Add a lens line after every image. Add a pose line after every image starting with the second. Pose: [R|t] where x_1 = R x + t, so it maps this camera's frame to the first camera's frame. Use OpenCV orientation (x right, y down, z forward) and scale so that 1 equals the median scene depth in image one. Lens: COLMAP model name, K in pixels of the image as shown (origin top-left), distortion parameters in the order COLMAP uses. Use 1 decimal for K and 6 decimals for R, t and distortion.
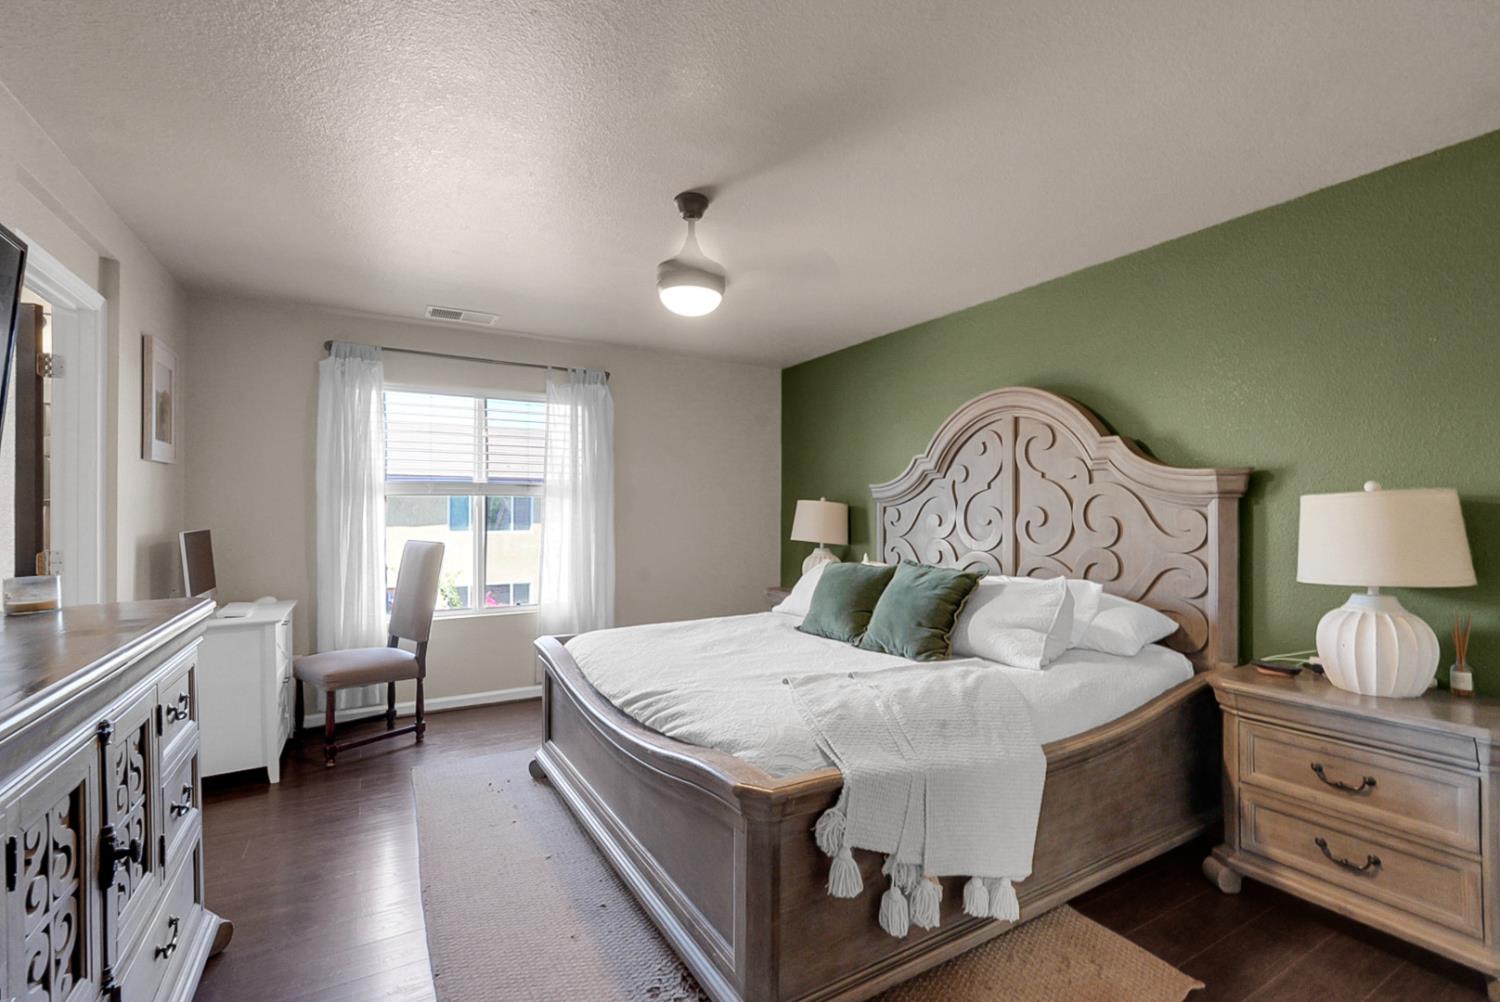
lens RADIAL K [[661.5, 0, 748.8], [0, 661.5, 495.5], [0, 0, 1]] dist [-0.002091, 0.000367]
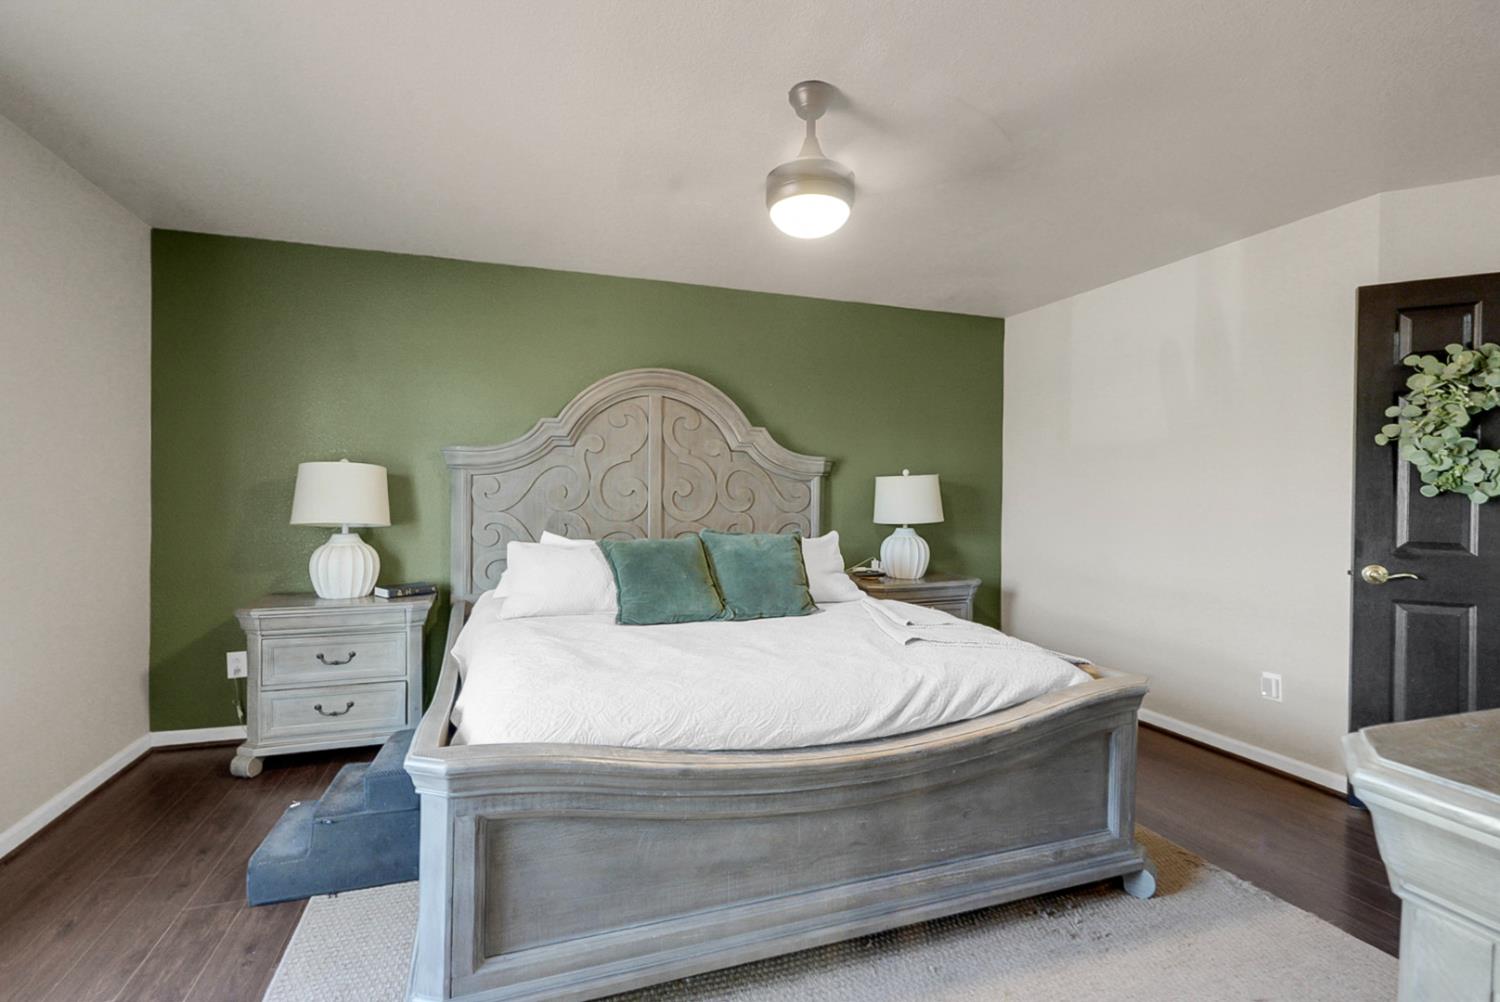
lens RADIAL K [[661.5, 0, 748.8], [0, 661.5, 495.5], [0, 0, 1]] dist [-0.002091, 0.000367]
pose [[0.182644, -0.021788, 0.982938, -0.752564], [-0.038299, 0.998838, 0.029257, 0.009336], [-0.982433, -0.042989, 0.181597, 0.782517]]
